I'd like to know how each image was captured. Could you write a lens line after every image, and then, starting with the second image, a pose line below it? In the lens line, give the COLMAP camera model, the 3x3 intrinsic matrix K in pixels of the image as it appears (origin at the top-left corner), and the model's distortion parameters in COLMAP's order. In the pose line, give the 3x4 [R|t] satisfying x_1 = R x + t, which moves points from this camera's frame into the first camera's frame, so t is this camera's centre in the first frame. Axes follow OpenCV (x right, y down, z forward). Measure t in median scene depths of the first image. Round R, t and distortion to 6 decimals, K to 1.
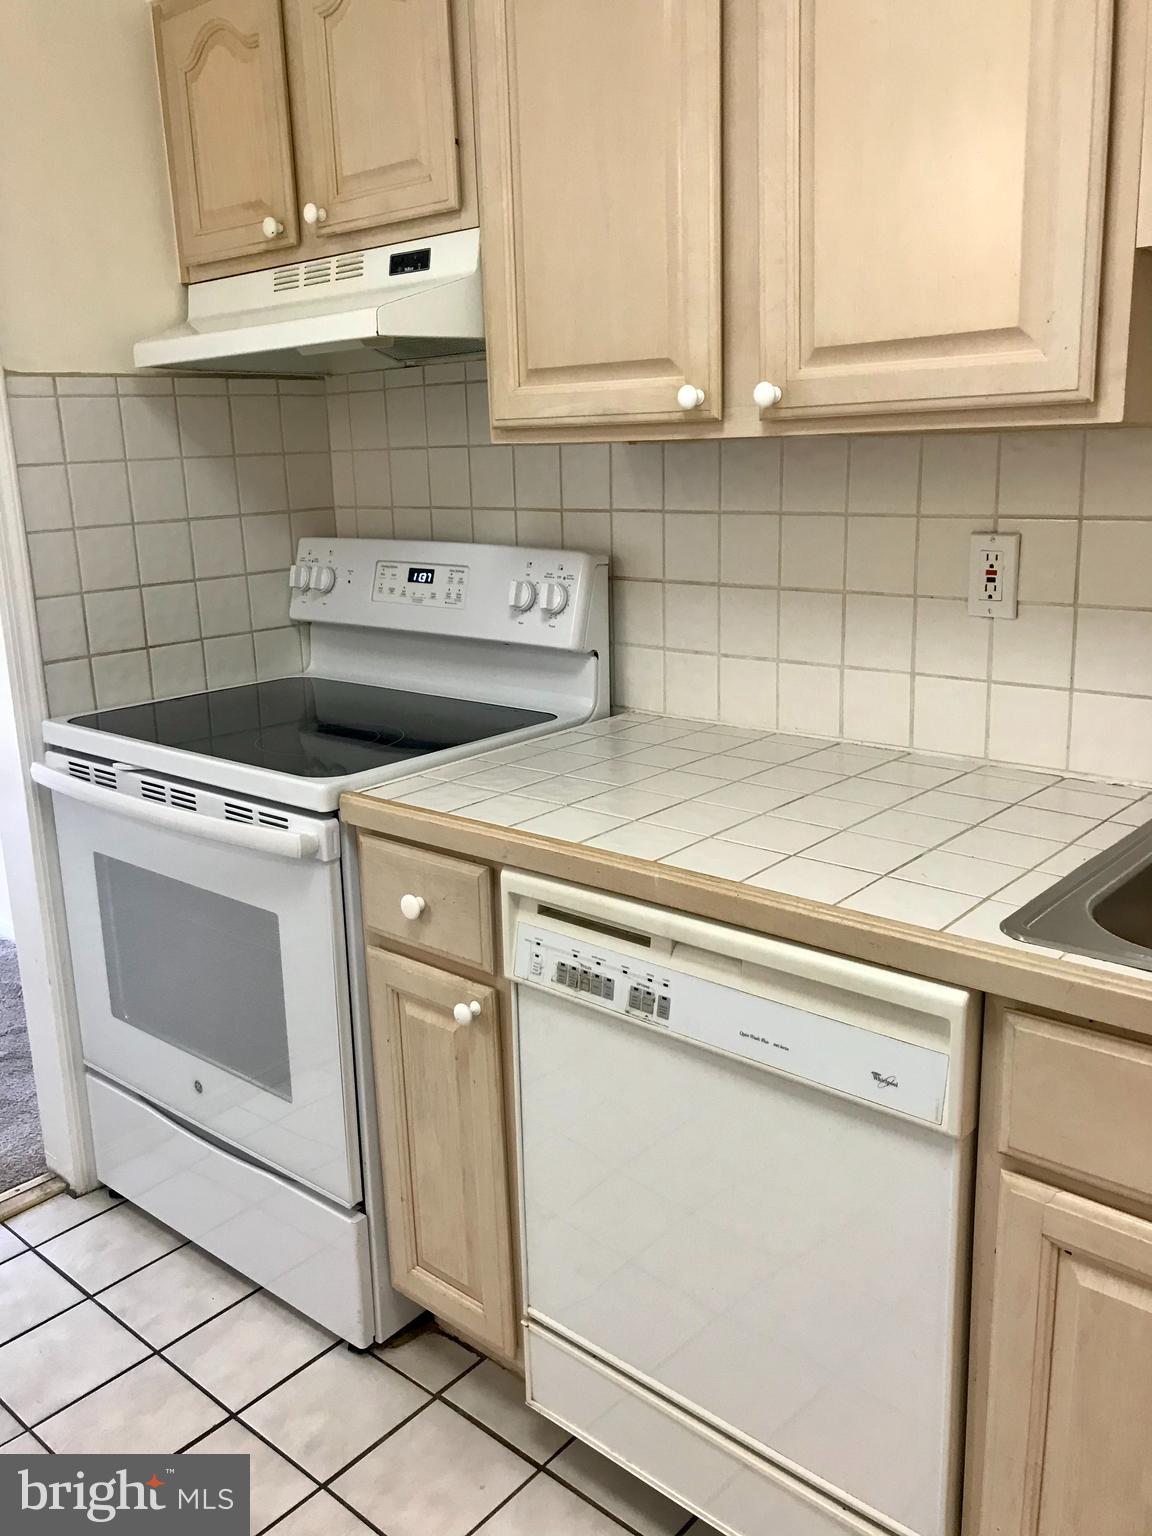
lens RADIAL K [[1254.3, 0, 579.5], [0, 1254.3, 742.1], [0, 0, 1]] dist [0.003809, -0.000826]
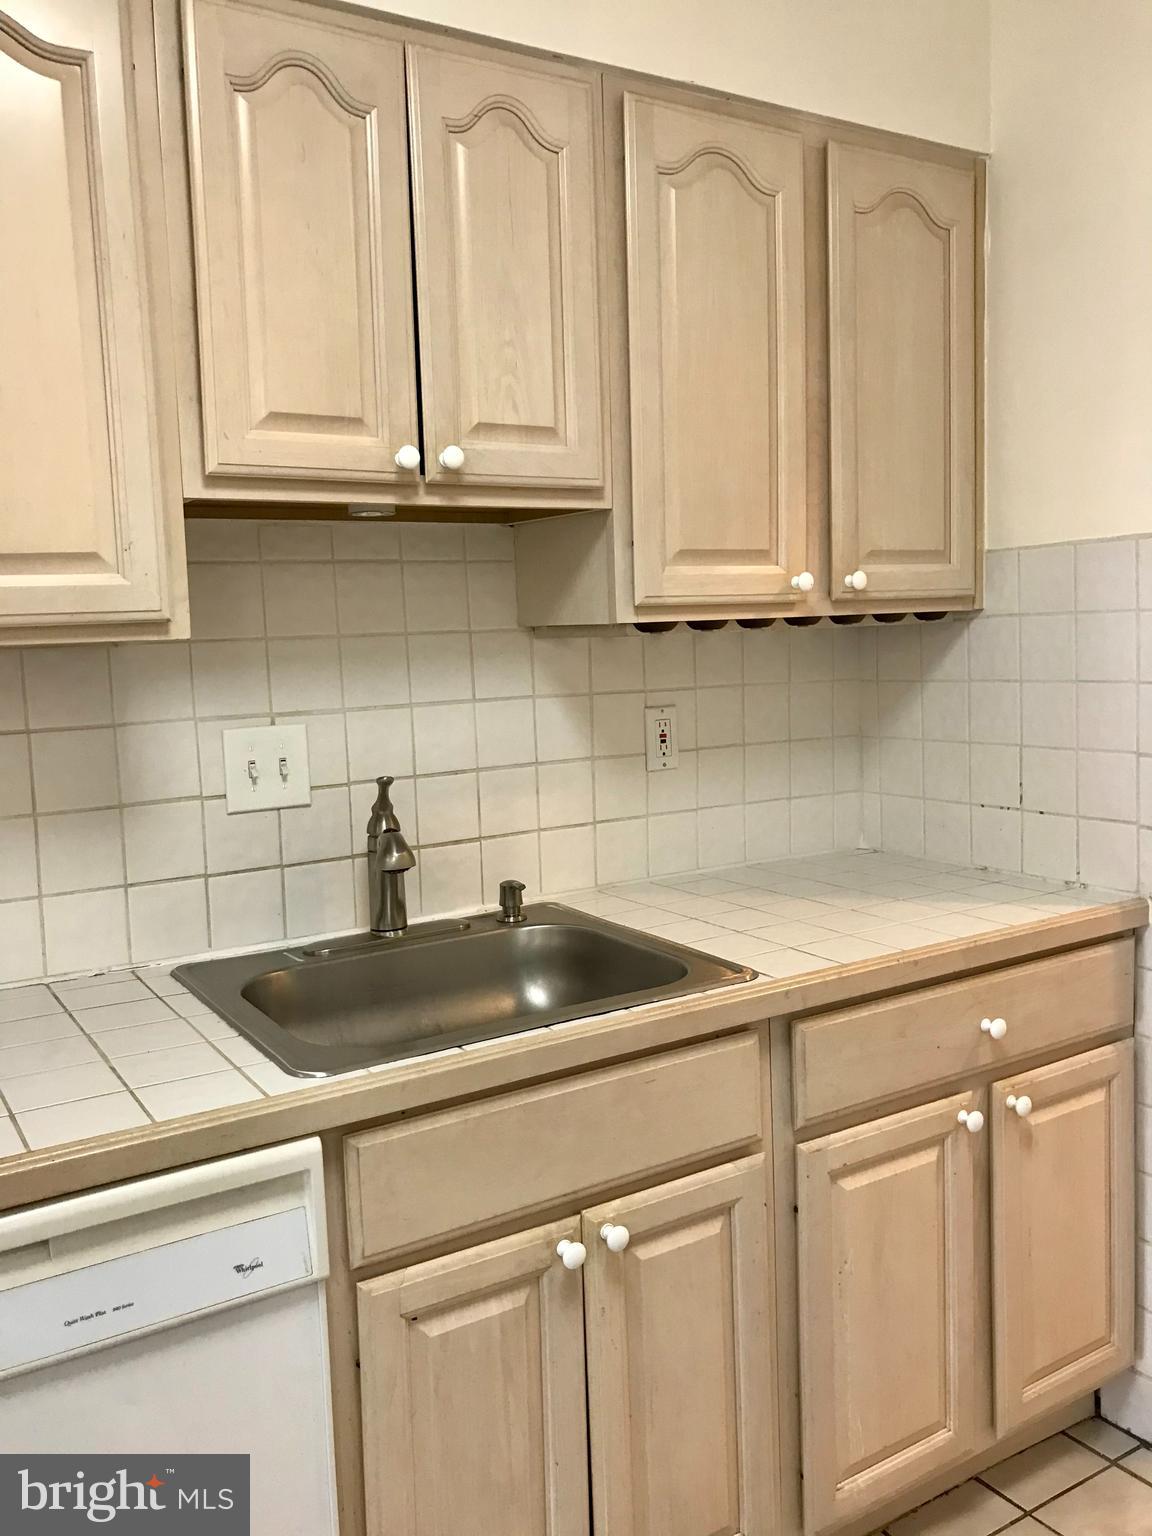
lens RADIAL K [[1241.6, 0, 576.0], [0, 1241.6, 768.0], [0, 0, 1]] dist [0.027709, 0.005920]
pose [[0.306717, -0.087559, 0.947765, -0.386157], [0.242528, 0.970080, 0.011133, -0.044049], [-0.920383, 0.226445, 0.318776, 0.224845]]
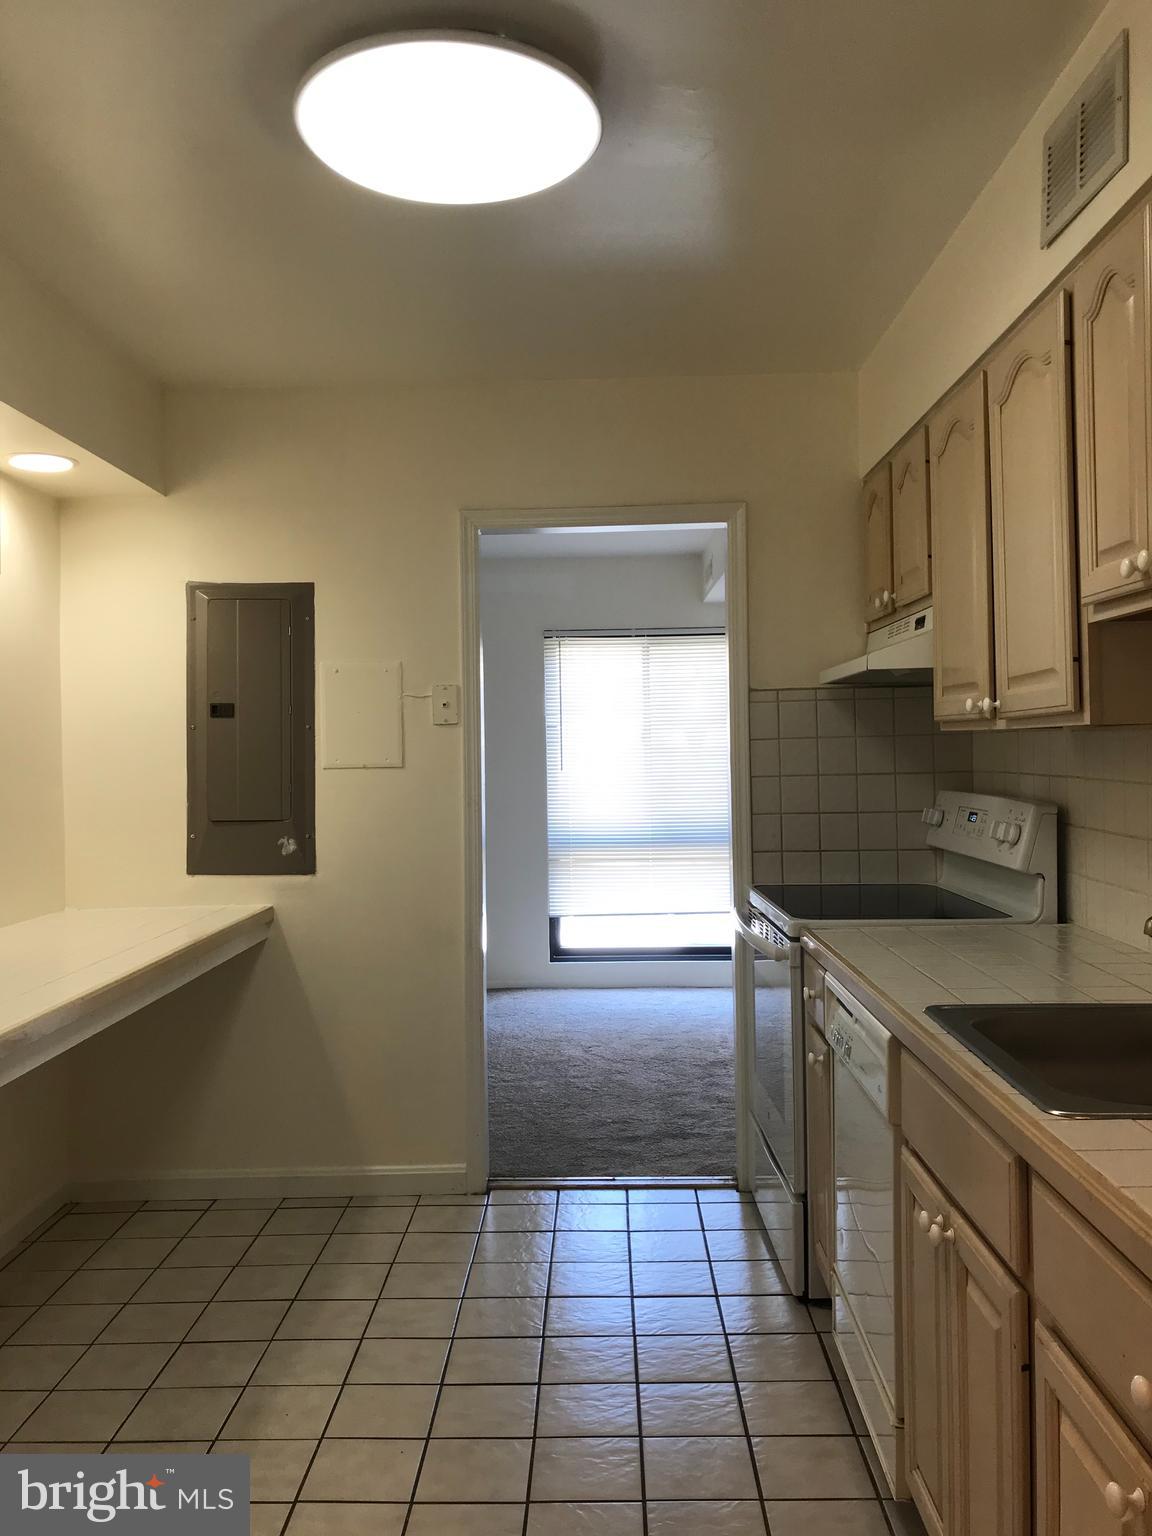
lens RADIAL K [[1254.3, 0, 579.5], [0, 1254.3, 742.1], [0, 0, 1]] dist [0.003809, -0.000826]
pose [[0.647073, 0.016274, -0.762254, 0.852540], [-0.178344, 0.975266, -0.130573, 0.067340], [0.741276, 0.220434, 0.633971, -0.351498]]
